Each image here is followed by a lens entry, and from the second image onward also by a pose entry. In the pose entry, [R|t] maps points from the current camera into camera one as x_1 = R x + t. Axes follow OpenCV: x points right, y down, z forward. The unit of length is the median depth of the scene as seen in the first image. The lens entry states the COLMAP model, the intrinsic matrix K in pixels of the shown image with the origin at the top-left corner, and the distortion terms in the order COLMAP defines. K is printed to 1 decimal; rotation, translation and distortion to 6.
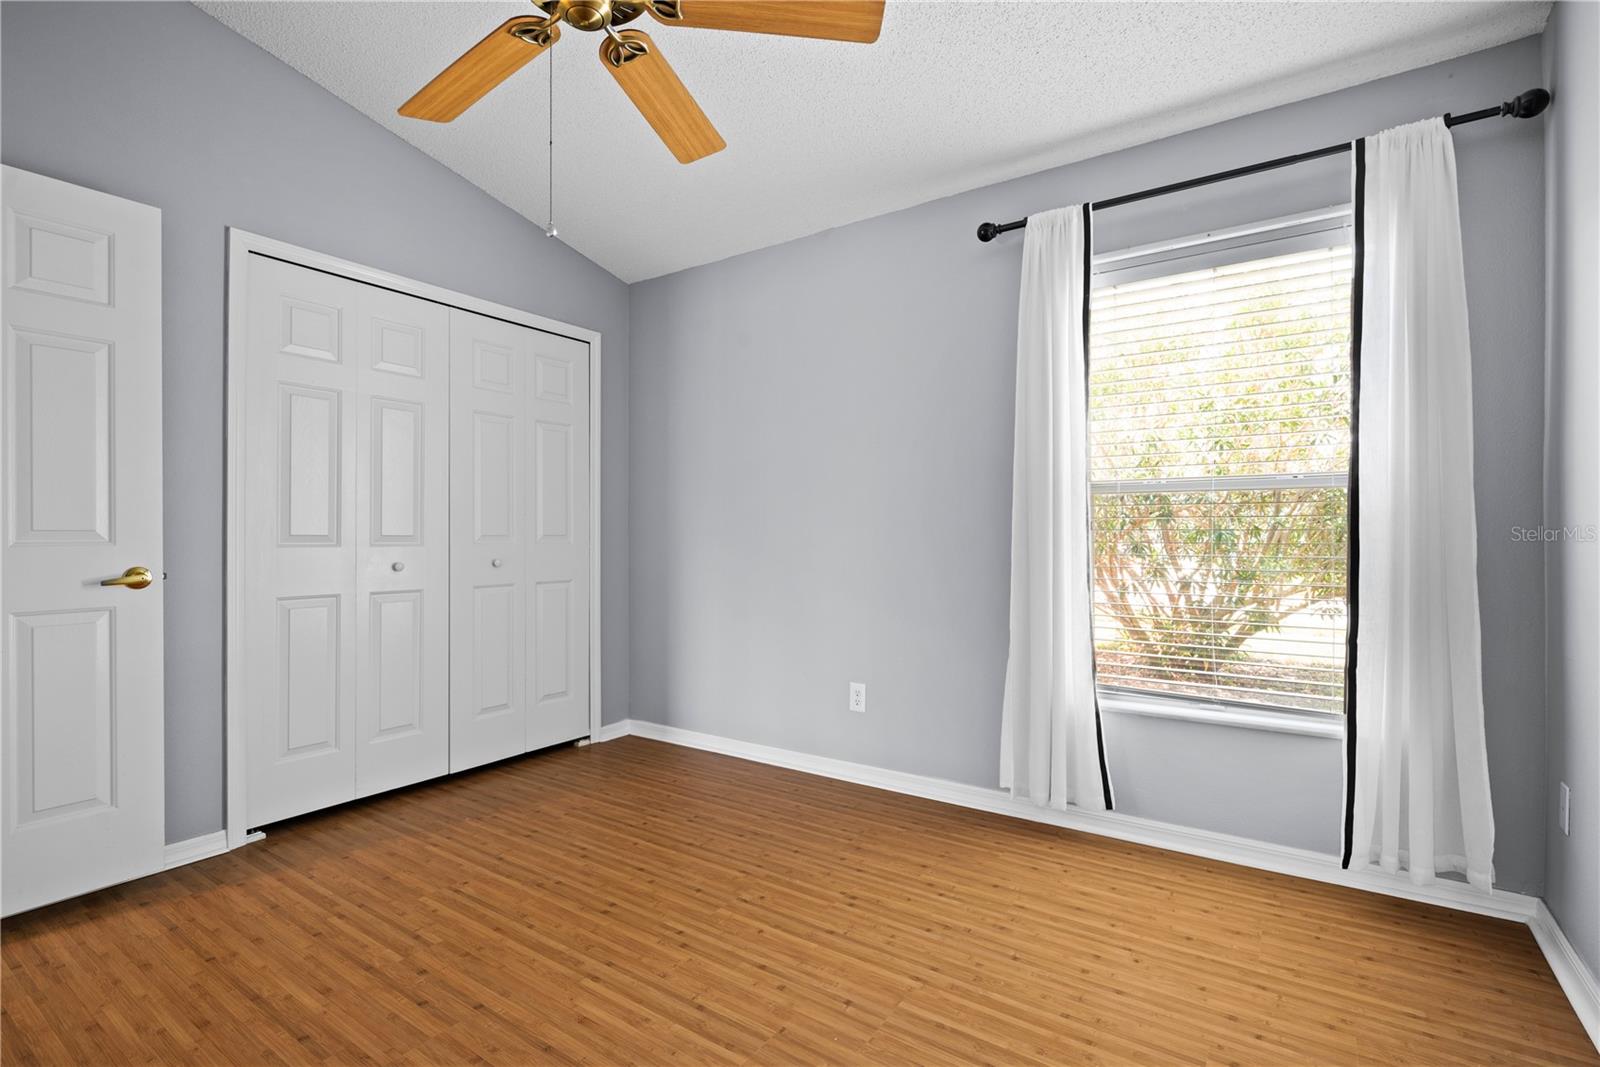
lens RADIAL K [[743.5, 0, 800.0], [0, 743.5, 533.5], [0, 0, 1]] dist [-0.000546, -0.000111]
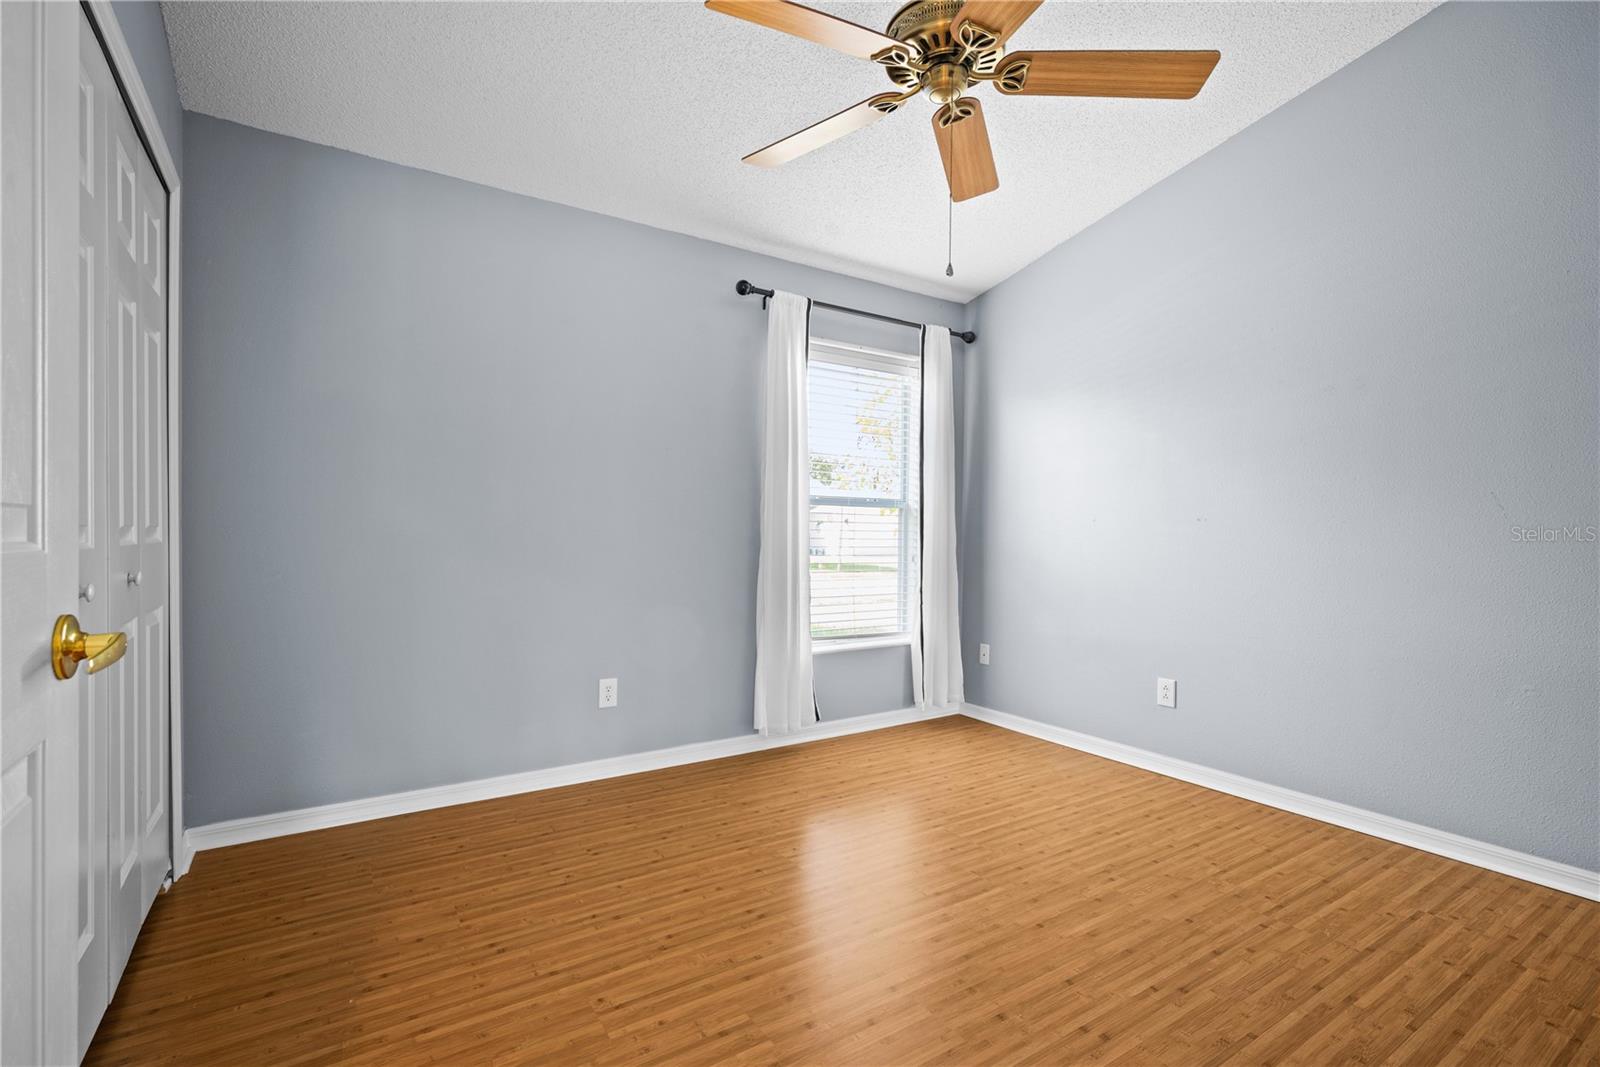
lens RADIAL K [[743.5, 0, 800.0], [0, 743.5, 533.5], [0, 0, 1]] dist [-0.000546, -0.000111]
pose [[0.376411, 0.004112, 0.926443, -0.950410], [-0.011588, 0.999933, 0.000270, 0.003660], [-0.926380, -0.010837, 0.376434, 0.486979]]
